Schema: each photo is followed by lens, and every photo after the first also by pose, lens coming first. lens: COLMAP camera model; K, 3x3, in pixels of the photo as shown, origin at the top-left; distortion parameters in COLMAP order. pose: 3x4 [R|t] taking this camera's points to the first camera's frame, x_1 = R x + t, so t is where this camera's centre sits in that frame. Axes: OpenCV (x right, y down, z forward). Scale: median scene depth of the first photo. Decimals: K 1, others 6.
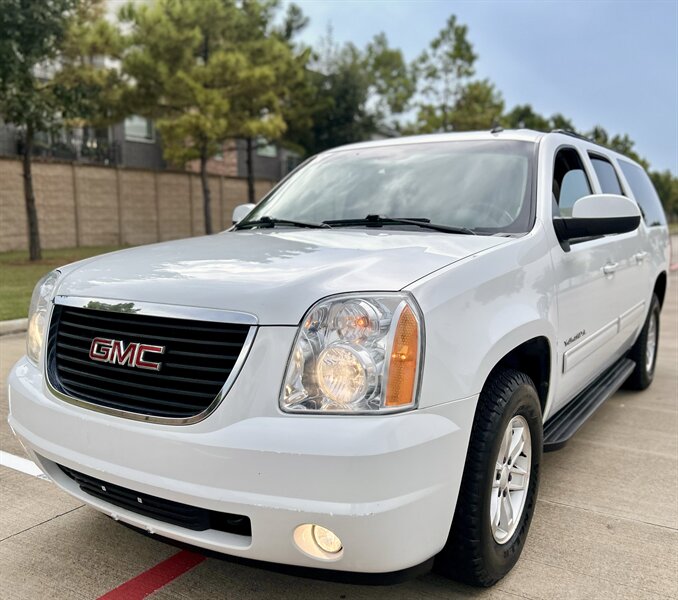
lens RADIAL K [[642.0, 0, 360.1], [0, 642.0, 334.5], [0, 0, 1]] dist [0.029529, -0.004218]
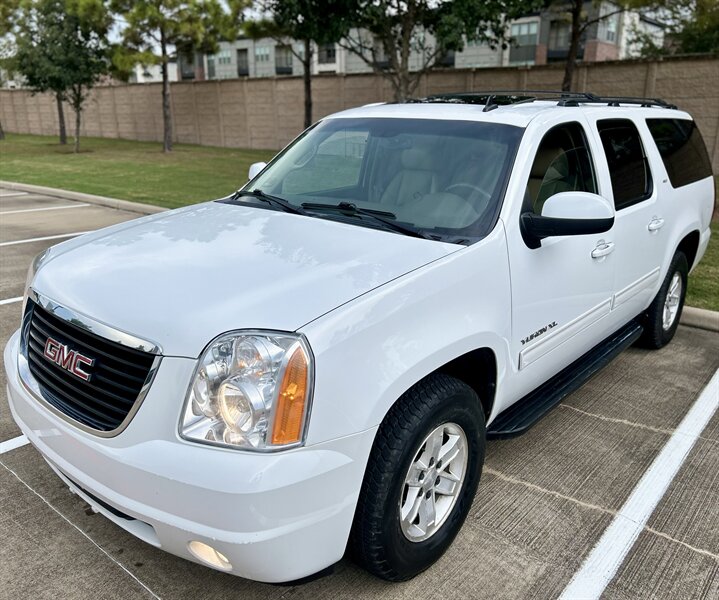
lens RADIAL K [[604.4, 0, 372.1], [0, 604.4, 298.9], [0, 0, 1]] dist [0.025790, -0.017126]
pose [[0.990555, 0.060254, -0.123167, 0.240987], [-0.044804, 0.991198, 0.124573, -0.197271], [0.129589, -0.117878, 0.984536, 0.048517]]
